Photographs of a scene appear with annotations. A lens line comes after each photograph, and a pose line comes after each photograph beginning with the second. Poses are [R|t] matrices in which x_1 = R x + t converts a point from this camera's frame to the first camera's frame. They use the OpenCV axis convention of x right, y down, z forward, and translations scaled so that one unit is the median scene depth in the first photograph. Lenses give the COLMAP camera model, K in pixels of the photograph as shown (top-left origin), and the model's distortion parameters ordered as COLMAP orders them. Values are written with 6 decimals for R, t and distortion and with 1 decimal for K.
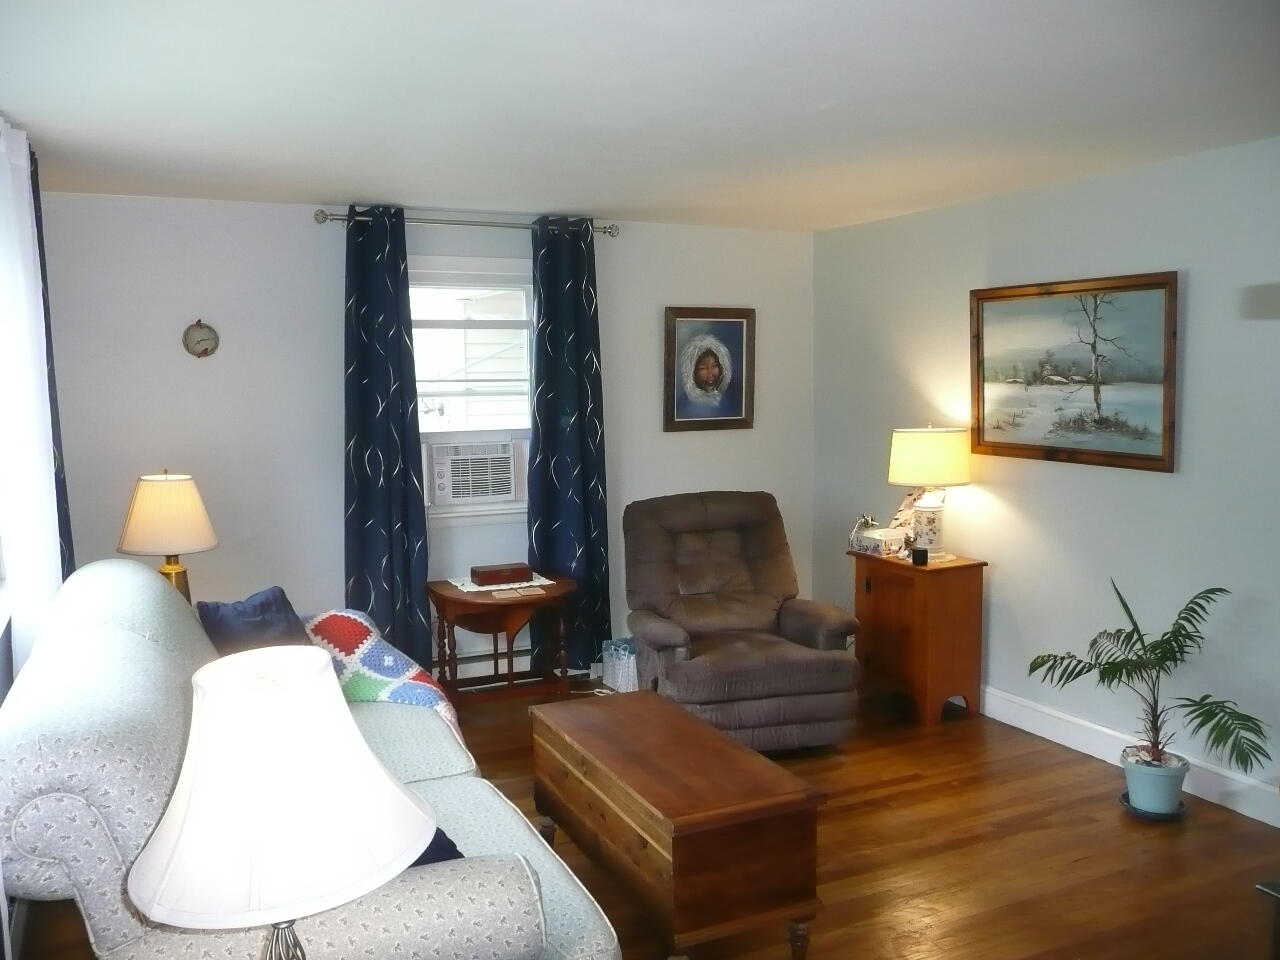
lens RADIAL K [[1072.0, 0, 640.4], [0, 1072.0, 480.2], [0, 0, 1]] dist [-0.035649, 0.037879]
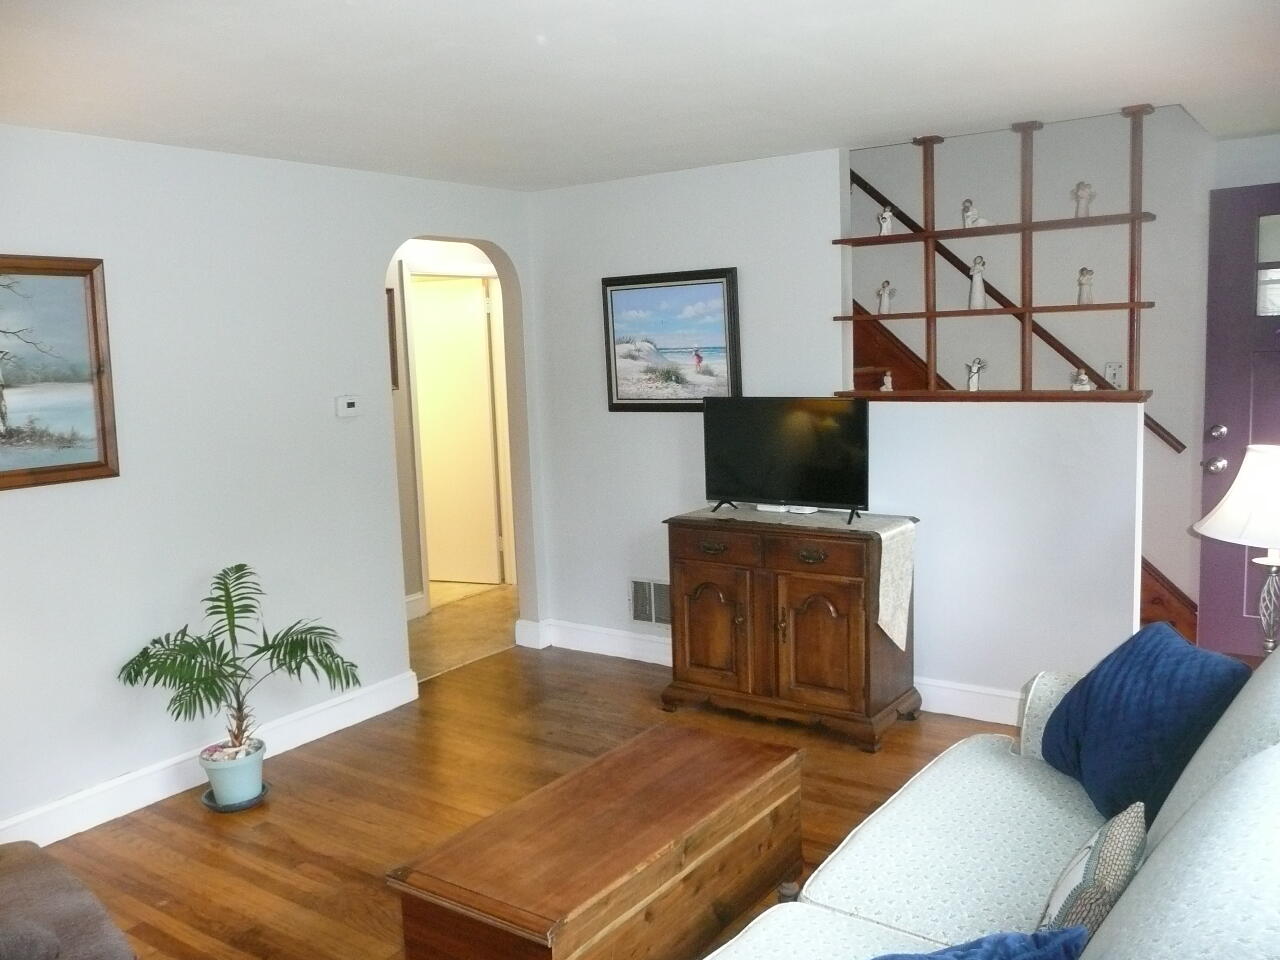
lens RADIAL K [[1072.0, 0, 639.3], [0, 1072.0, 479.5], [0, 0, 1]] dist [-0.035649, 0.037879]
pose [[-0.489071, -0.079075, 0.868652, -0.489882], [0.131662, 0.977779, 0.163138, -0.088151], [-0.862250, 0.194155, -0.467792, 0.954790]]
